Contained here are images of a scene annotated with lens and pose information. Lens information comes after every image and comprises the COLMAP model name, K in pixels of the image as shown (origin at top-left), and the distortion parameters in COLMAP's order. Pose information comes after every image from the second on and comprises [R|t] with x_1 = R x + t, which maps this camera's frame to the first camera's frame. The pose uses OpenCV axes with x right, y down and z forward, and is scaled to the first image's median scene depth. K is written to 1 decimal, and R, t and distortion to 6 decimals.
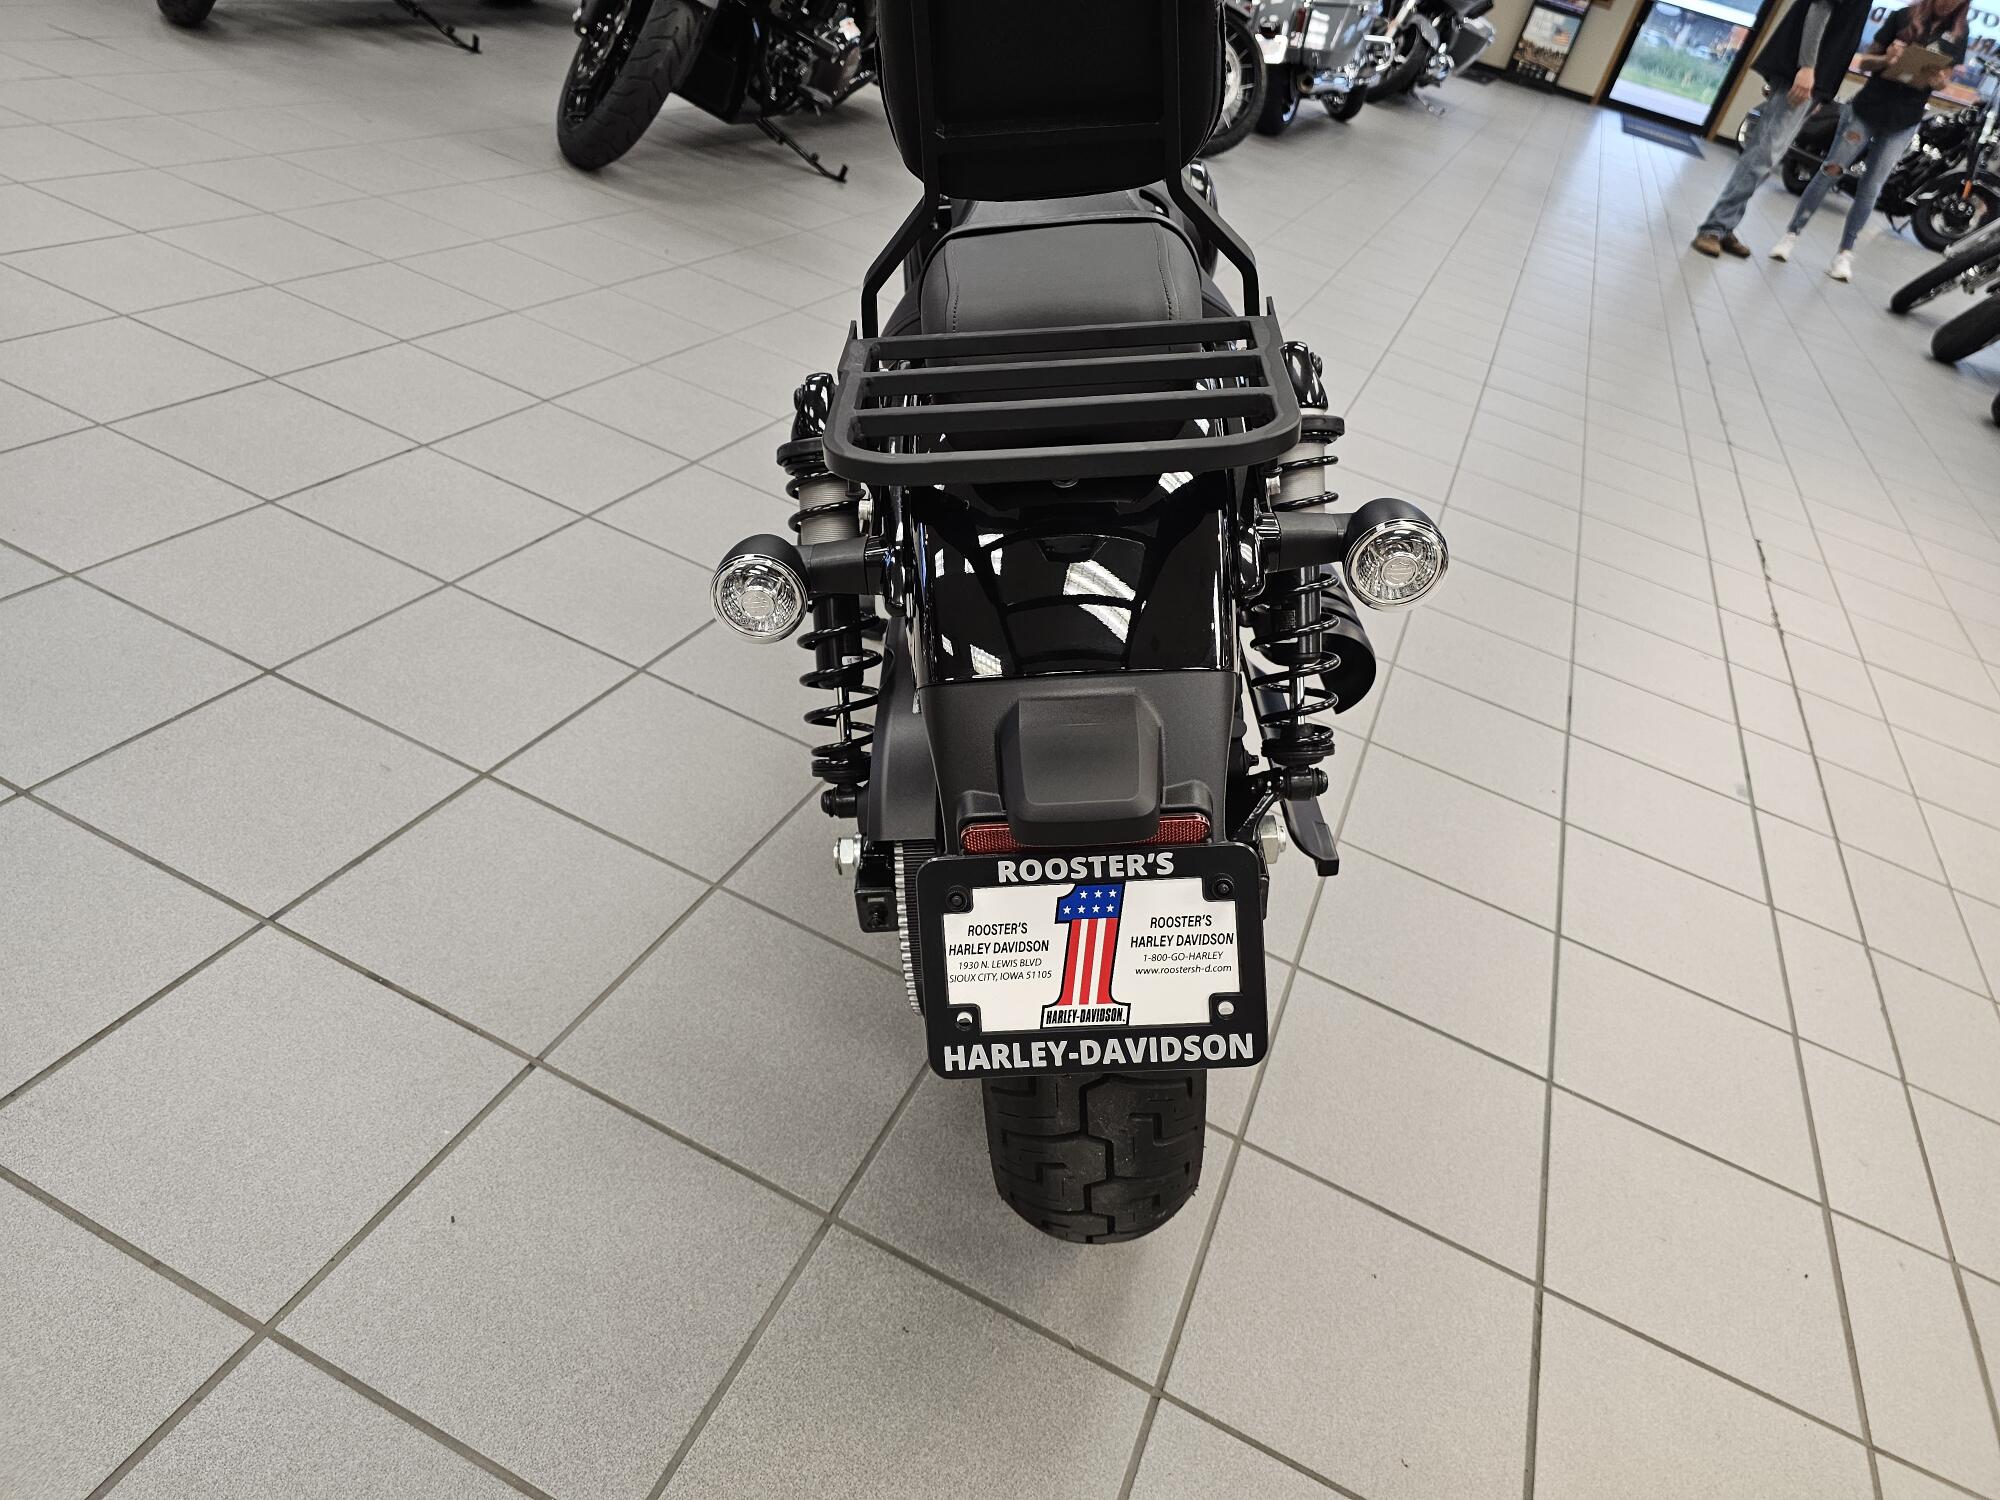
lens RADIAL K [[1360.6, 0, 970.9], [0, 1360.6, 754.1], [0, 0, 1]] dist [0.038876, -0.036691]
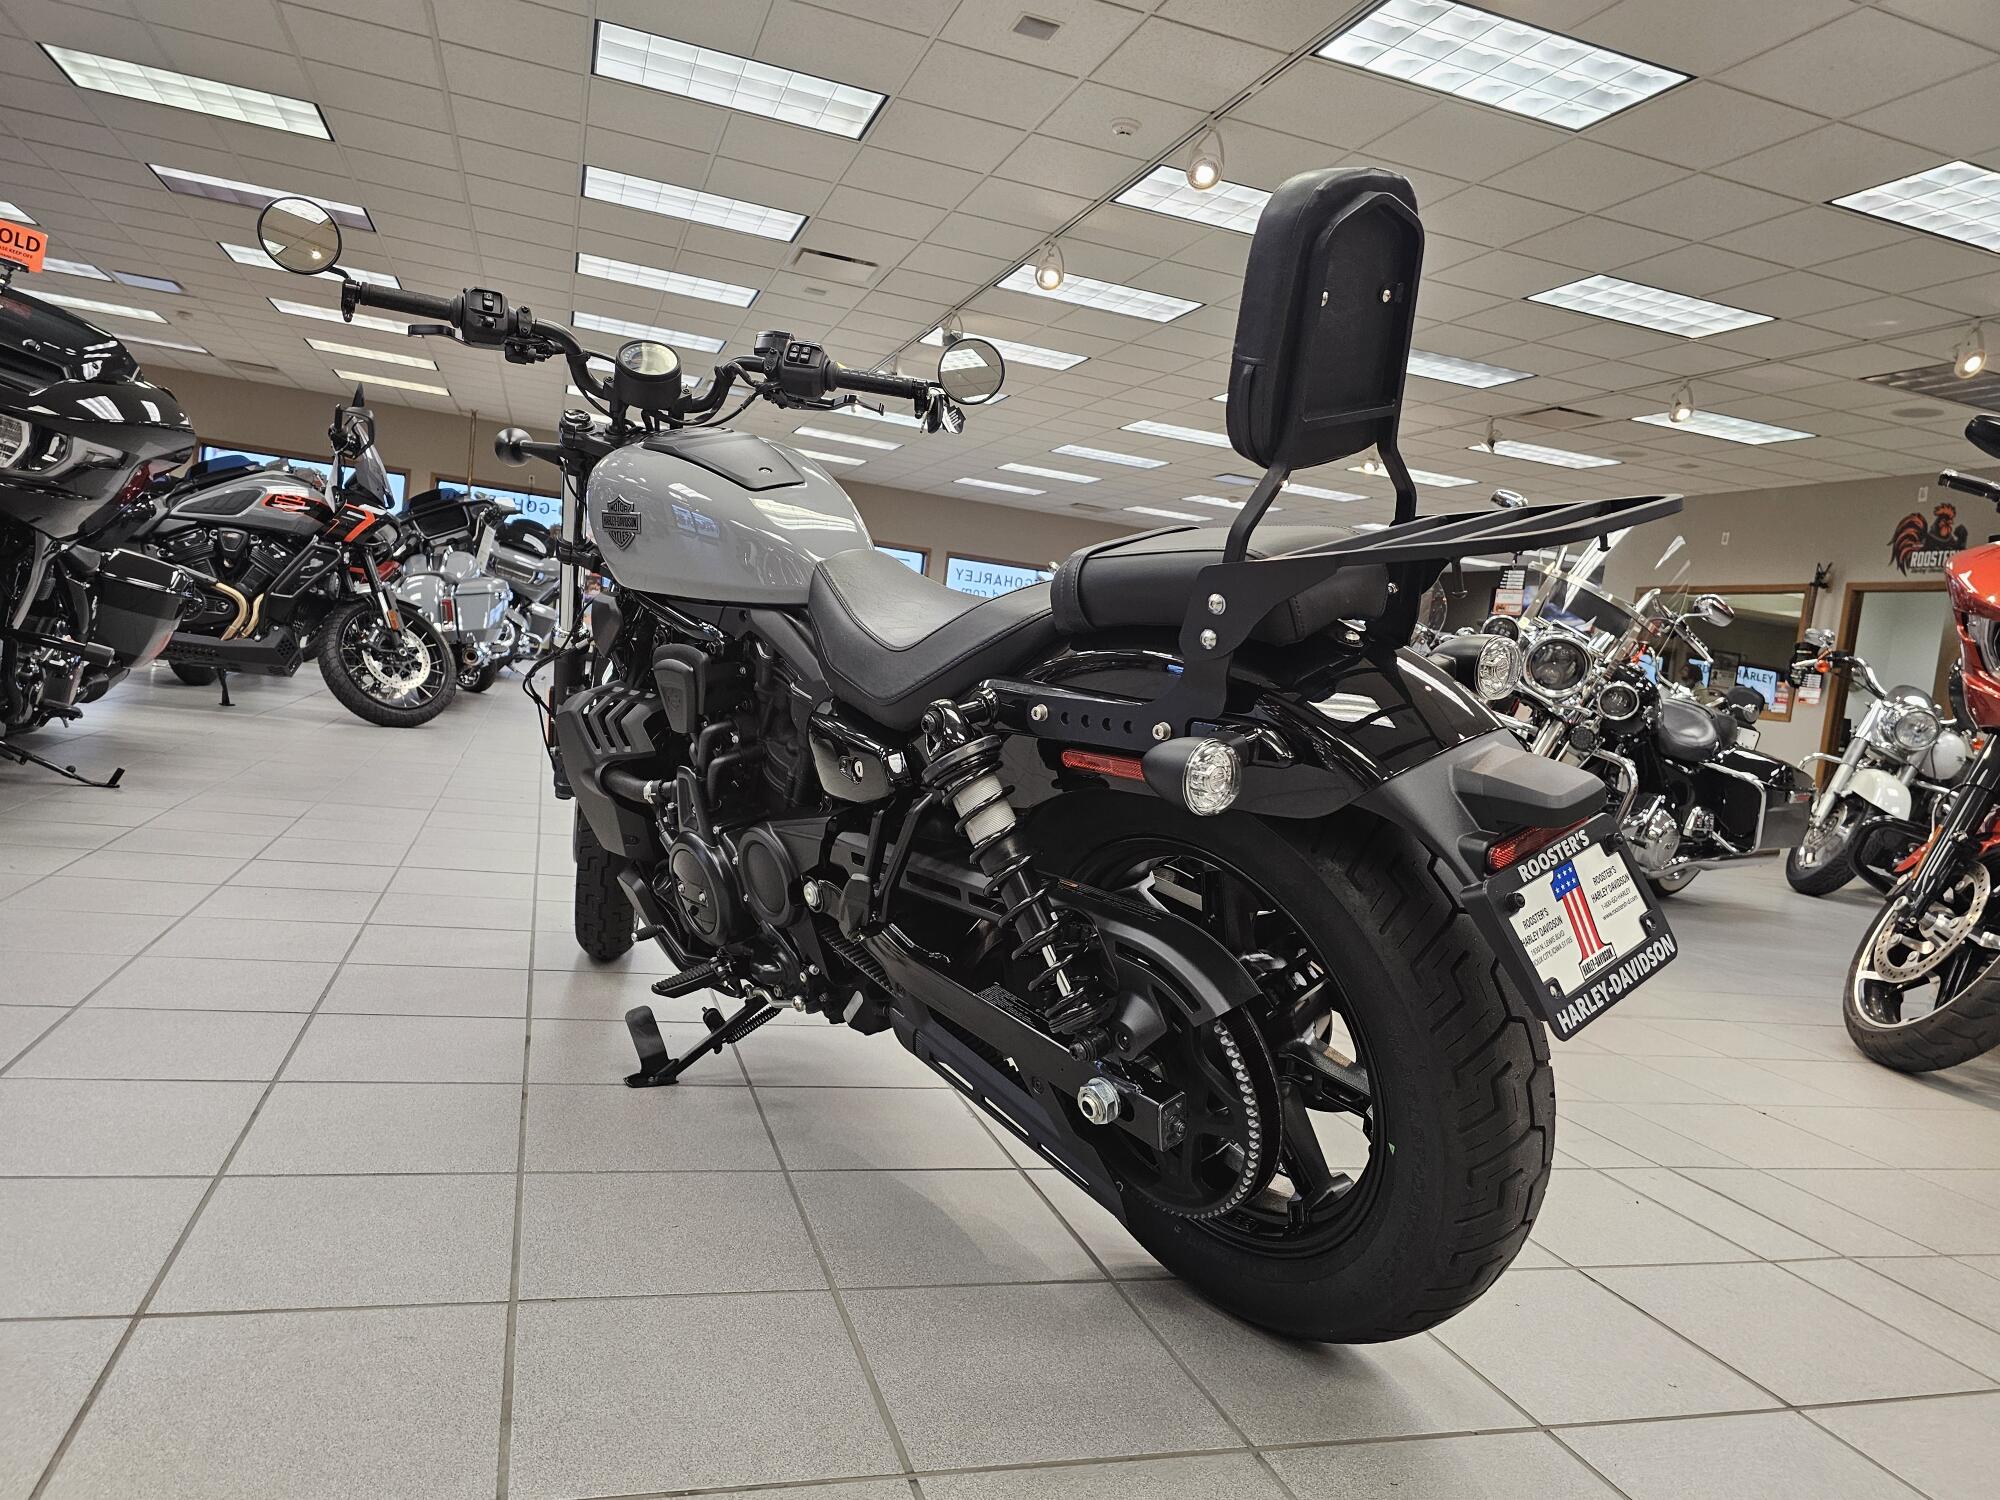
lens RADIAL K [[1345.6, 0, 992.0], [0, 1345.6, 736.1], [0, 0, 1]] dist [0.057404, -0.061414]
pose [[0.755811, -0.179254, 0.629776, -0.651805], [0.415678, 0.874490, -0.249958, 0.045093], [-0.505927, 0.450705, 0.735461, 0.111141]]
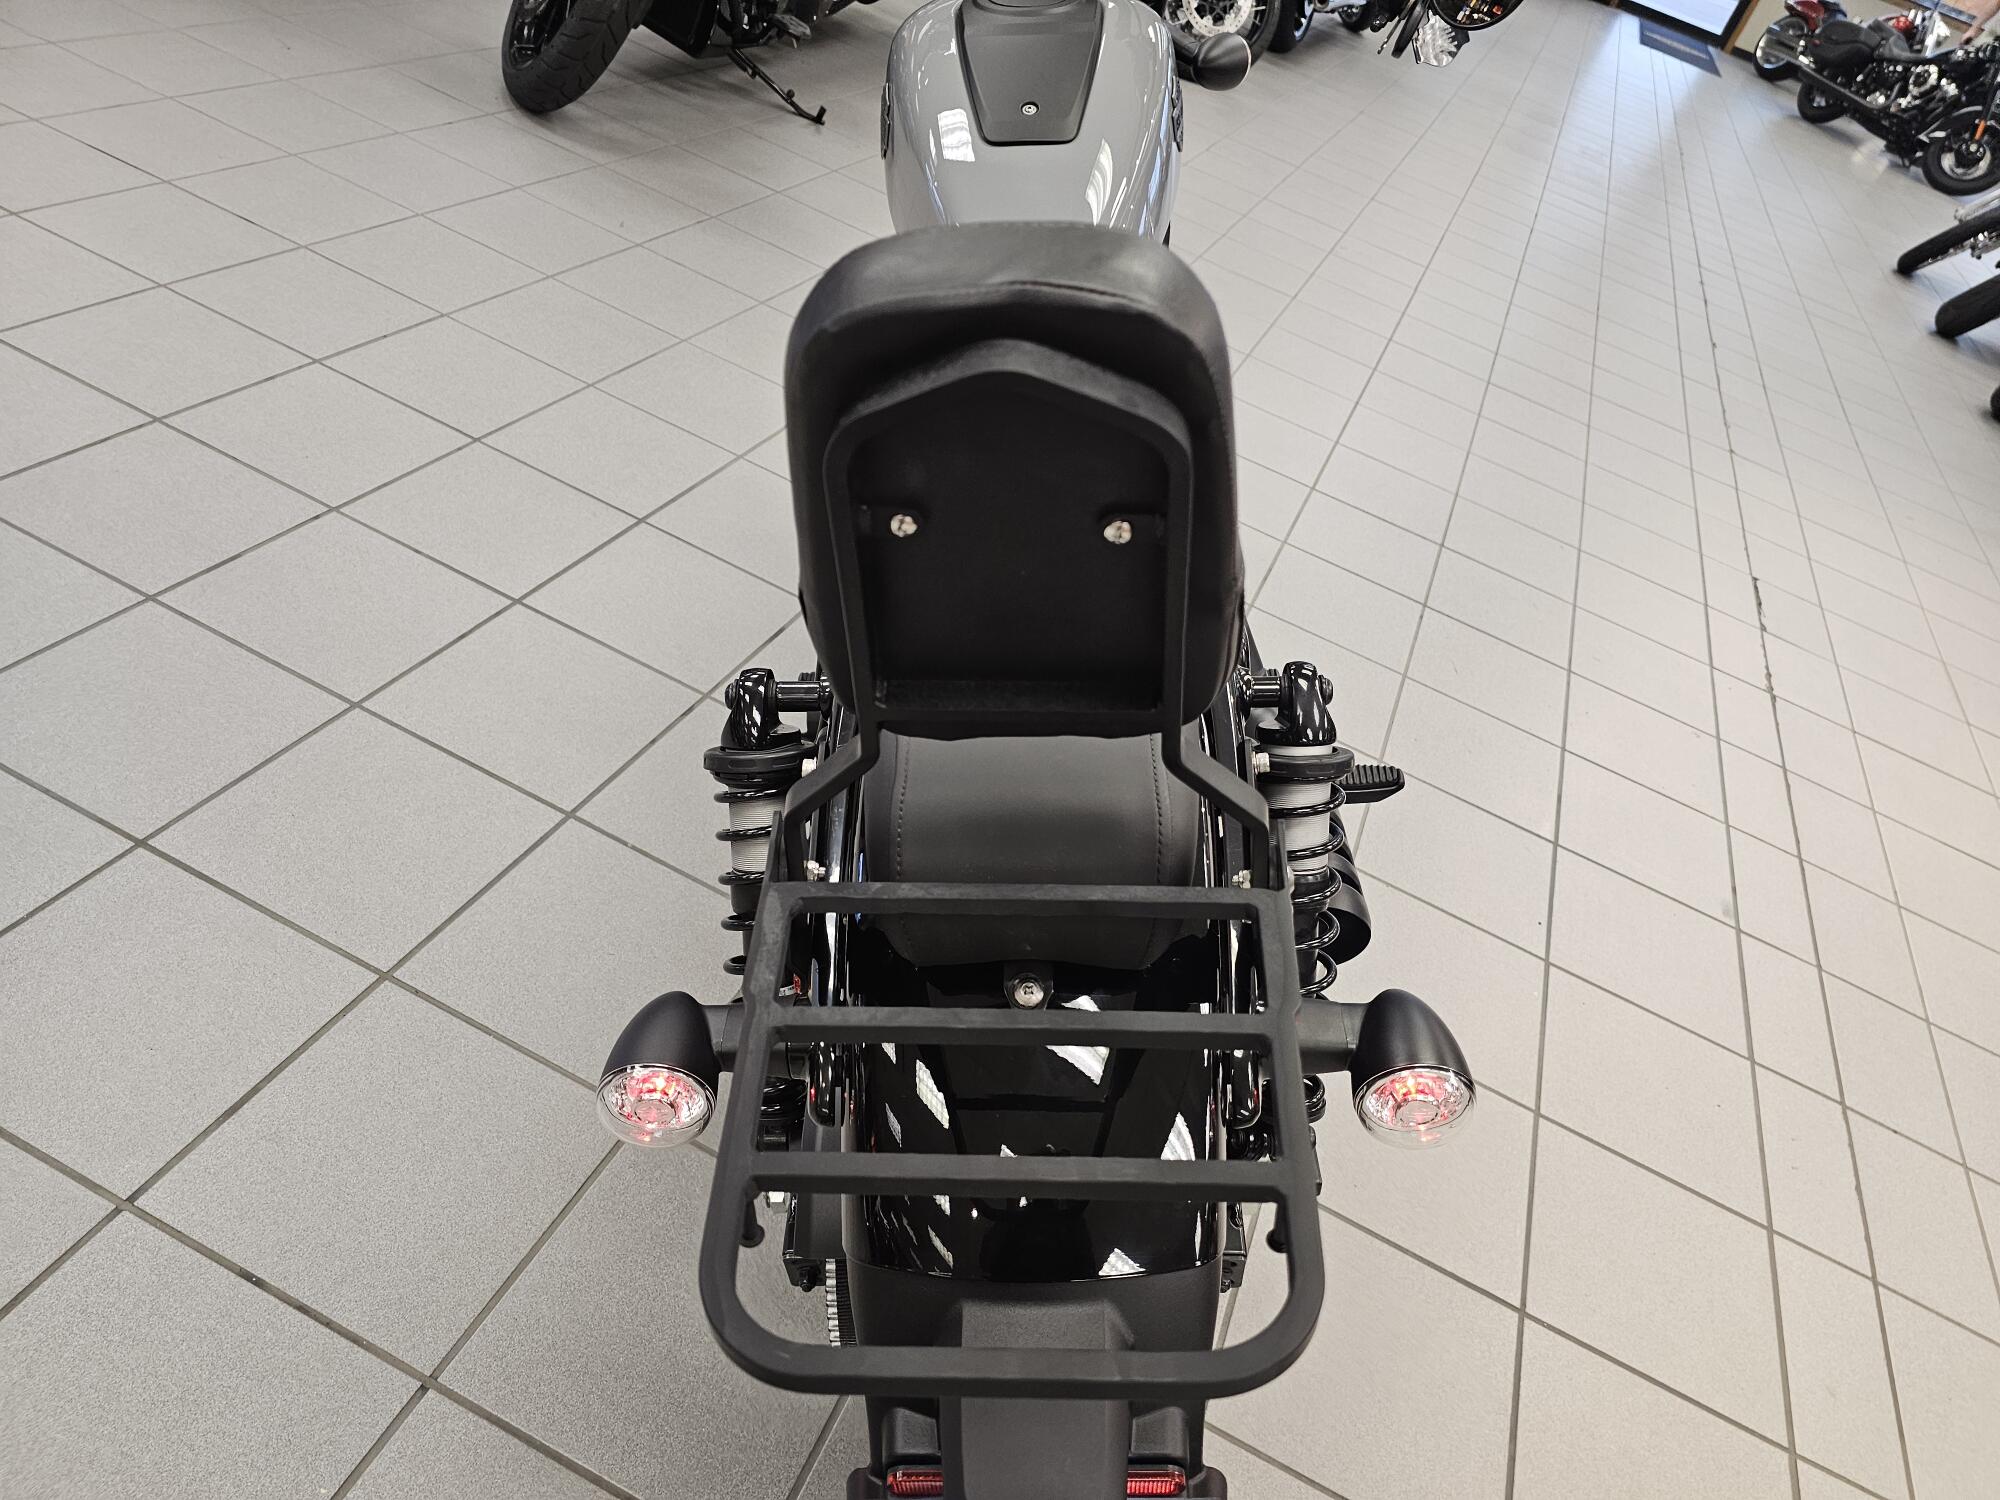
lens RADIAL K [[1363.1, 0, 1010.5], [0, 1363.1, 756.3], [0, 0, 1]] dist [0.040727, -0.035484]
pose [[0.998407, 0.029393, 0.048157, 0.007625], [-0.033628, 0.995407, 0.089631, -0.245536], [-0.045301, -0.091108, 0.994810, 0.103967]]
